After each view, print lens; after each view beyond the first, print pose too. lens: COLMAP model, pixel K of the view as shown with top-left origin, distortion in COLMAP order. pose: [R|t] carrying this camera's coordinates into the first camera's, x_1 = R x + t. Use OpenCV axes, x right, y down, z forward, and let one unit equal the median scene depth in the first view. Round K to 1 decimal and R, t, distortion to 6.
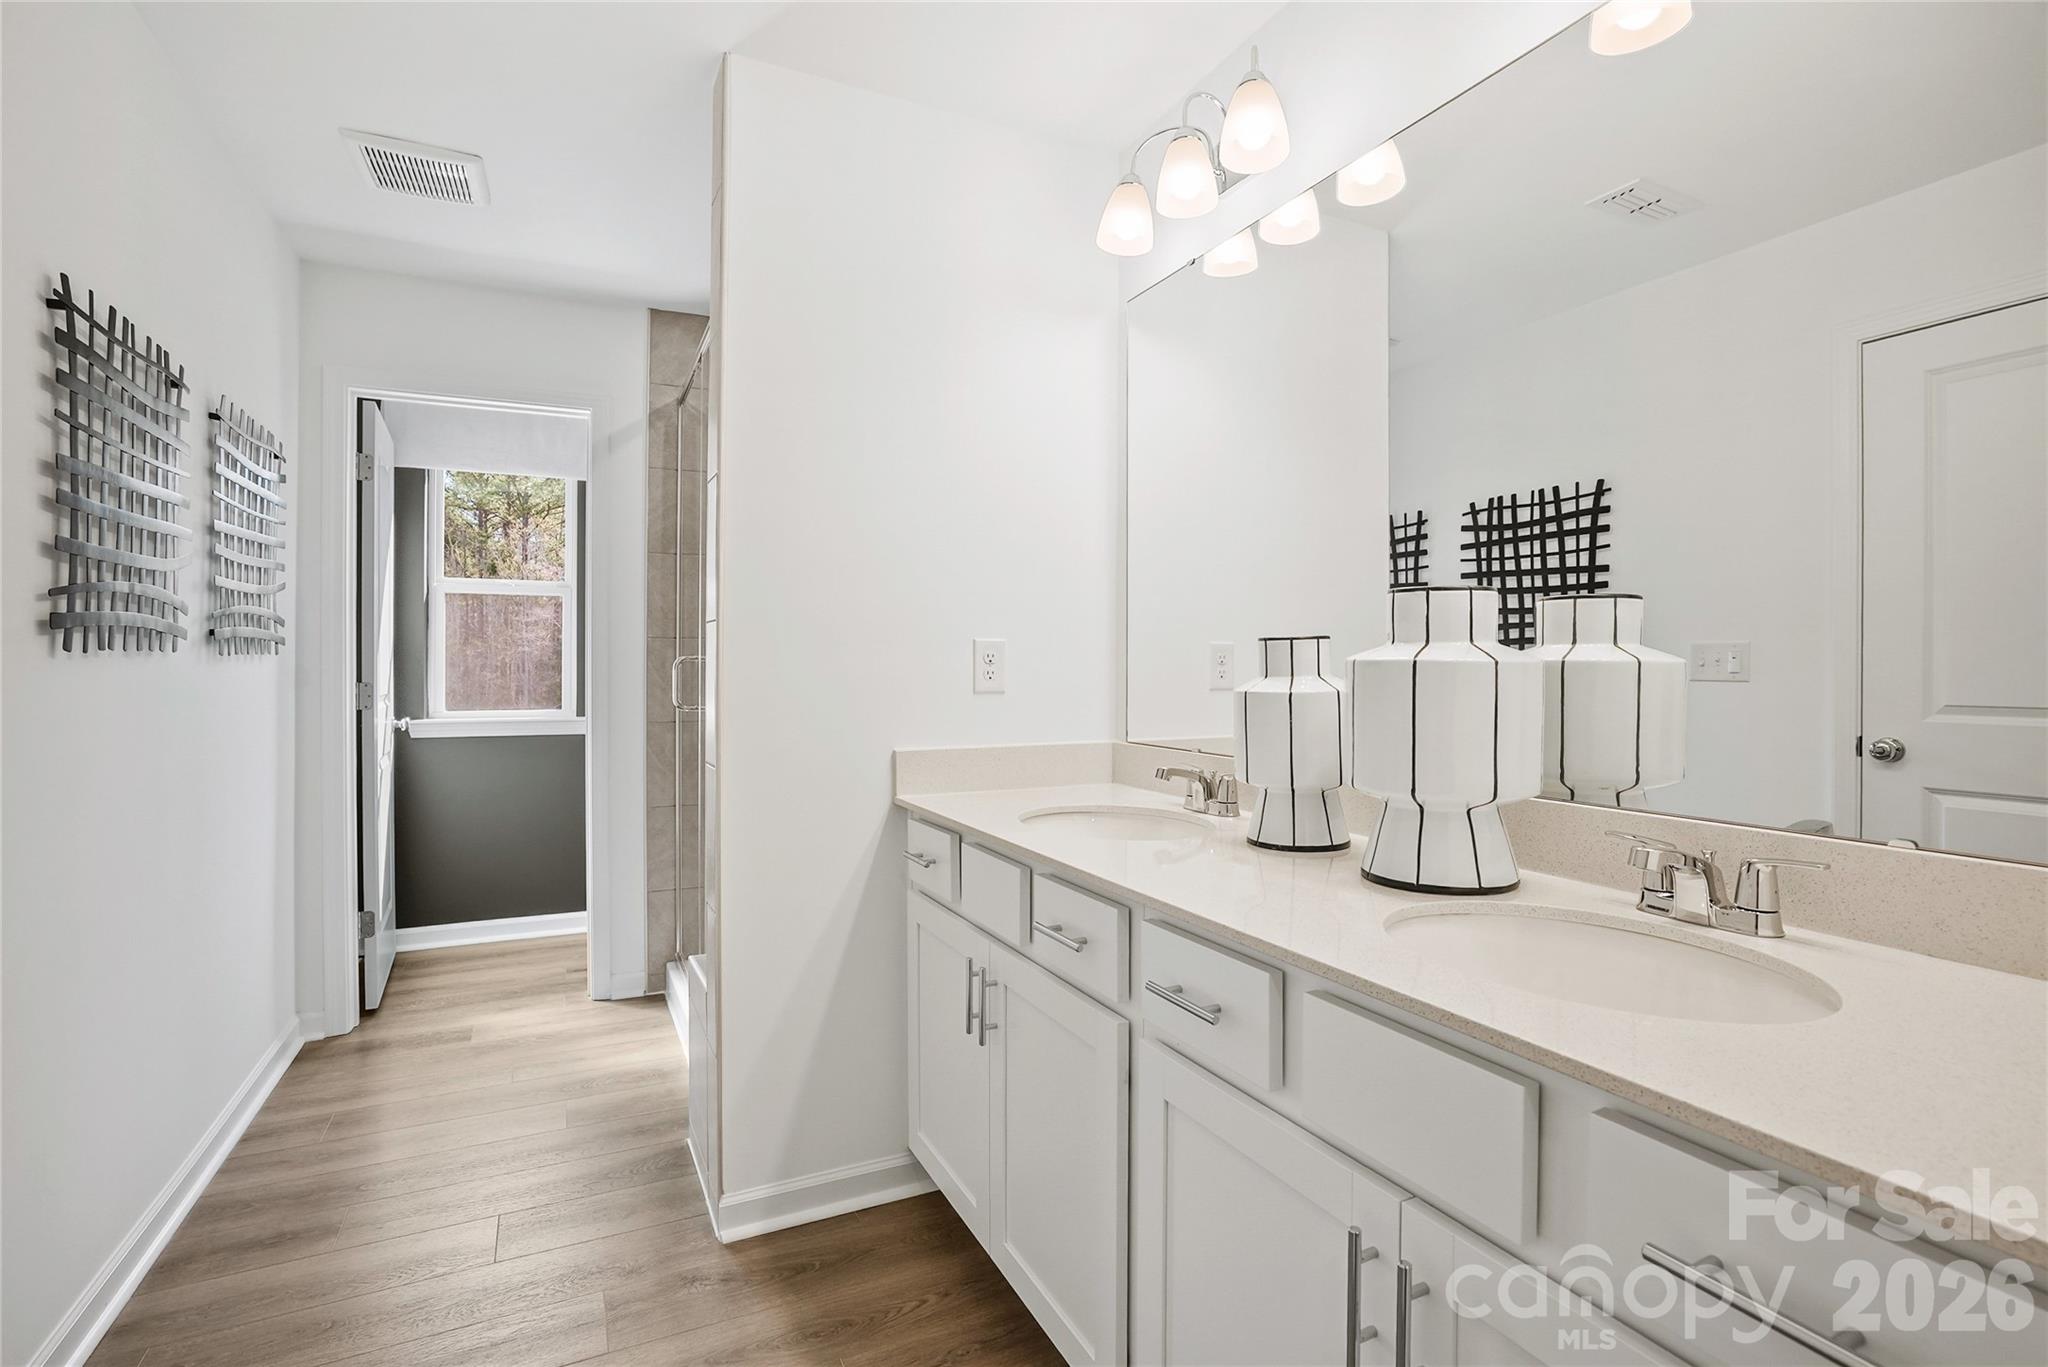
lens RADIAL K [[969.4, 0, 1024.2], [0, 969.4, 678.4], [0, 0, 1]] dist [-0.015688, 0.004022]
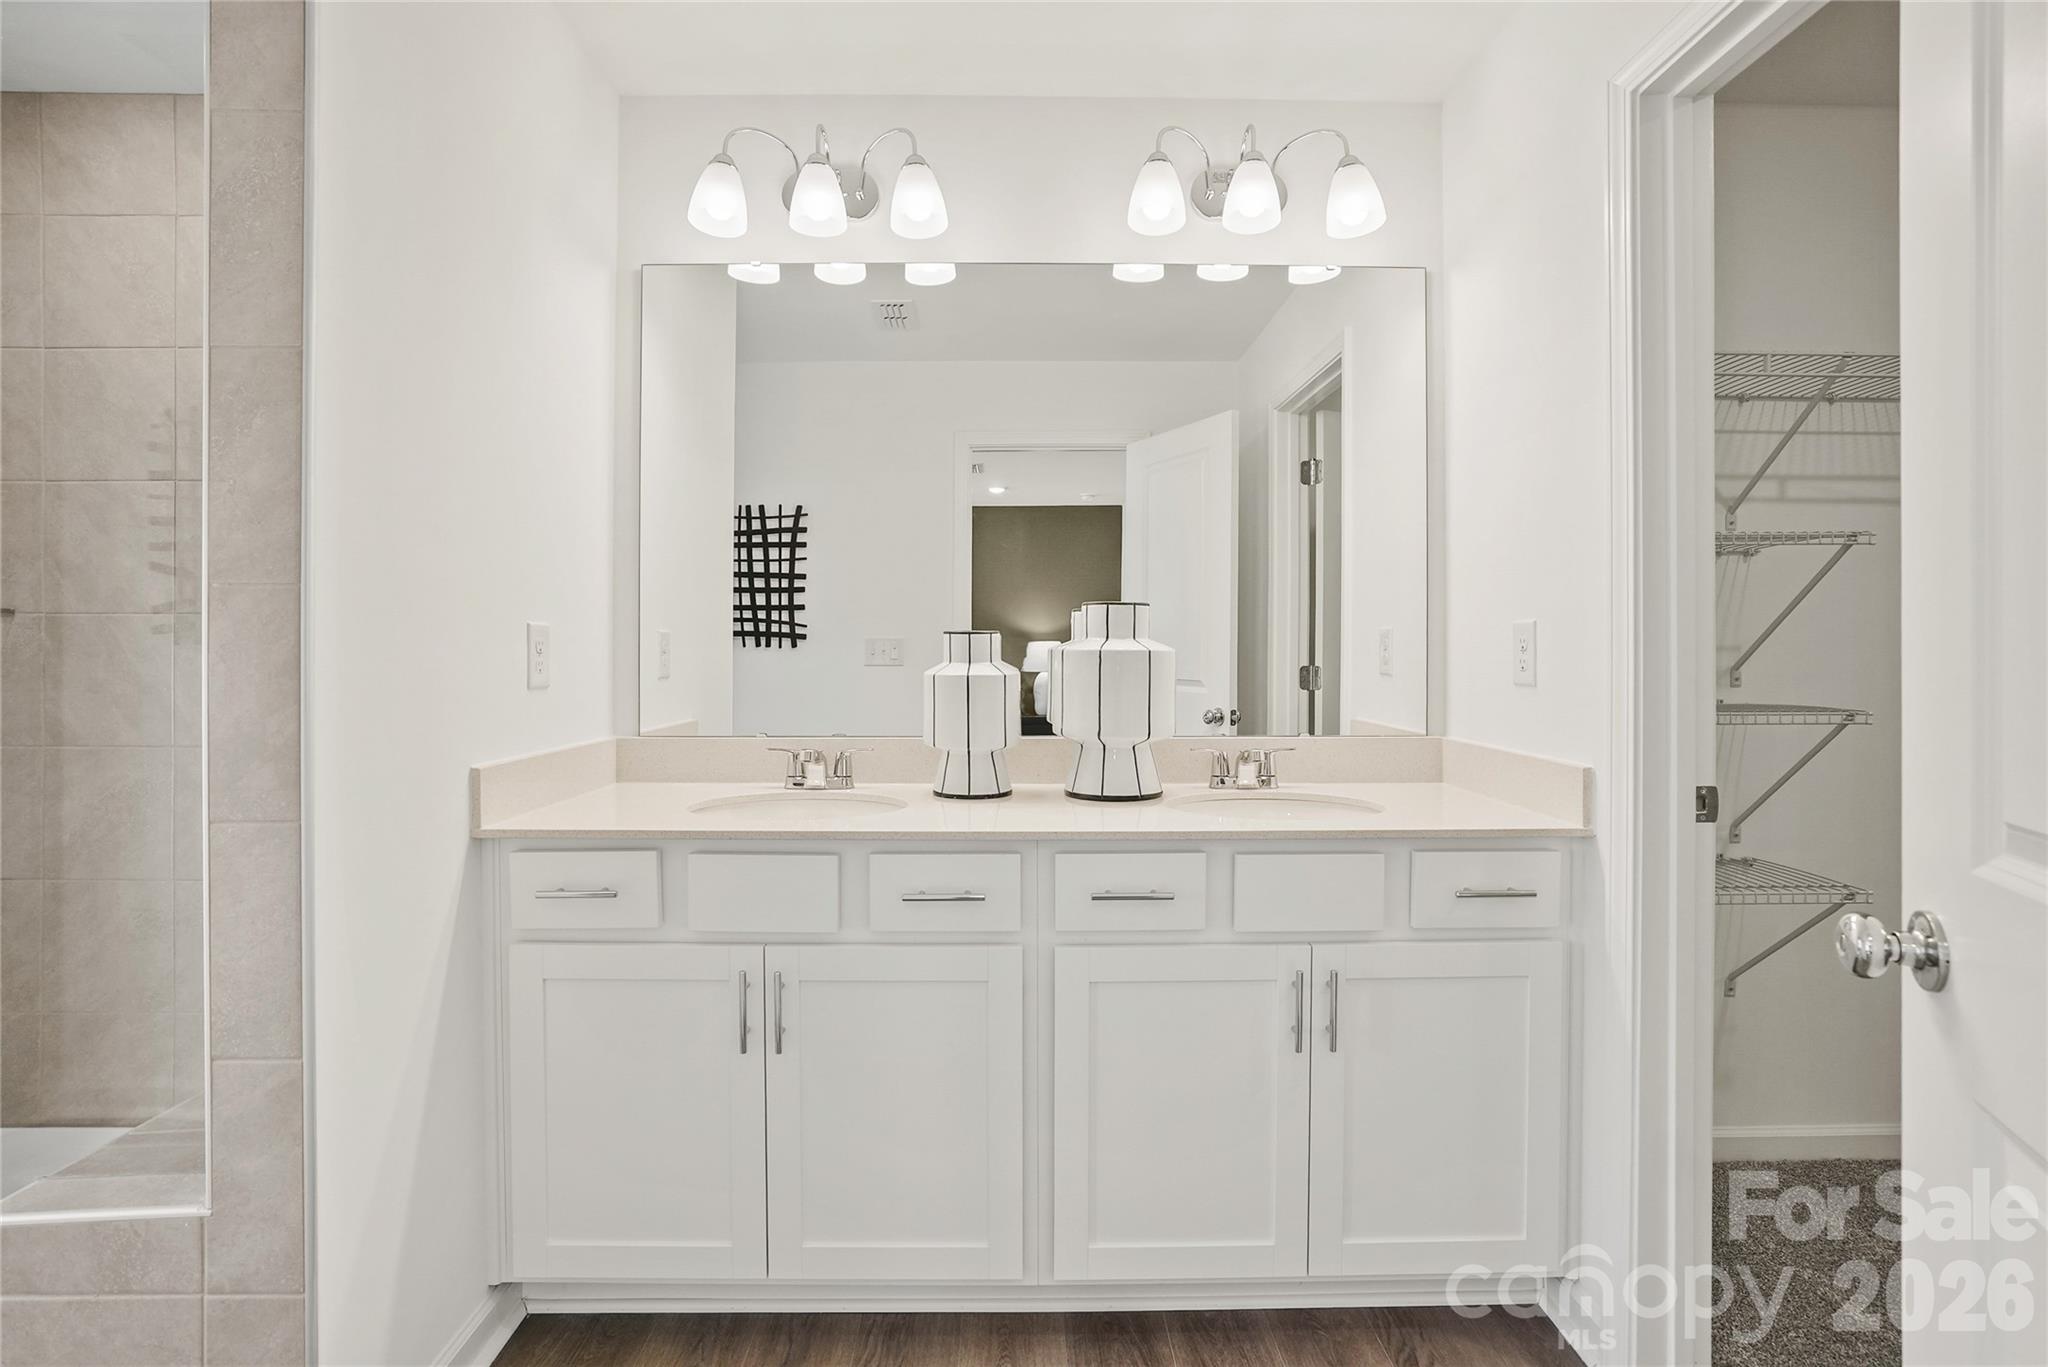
lens RADIAL K [[969.4, 0, 1015.8], [0, 969.4, 664.2], [0, 0, 1]] dist [-0.015688, 0.004022]
pose [[0.446423, -0.011257, 0.894751, -0.400983], [0.015192, 0.999872, 0.004999, -0.001960], [-0.894693, 0.011361, 0.446537, 0.185679]]
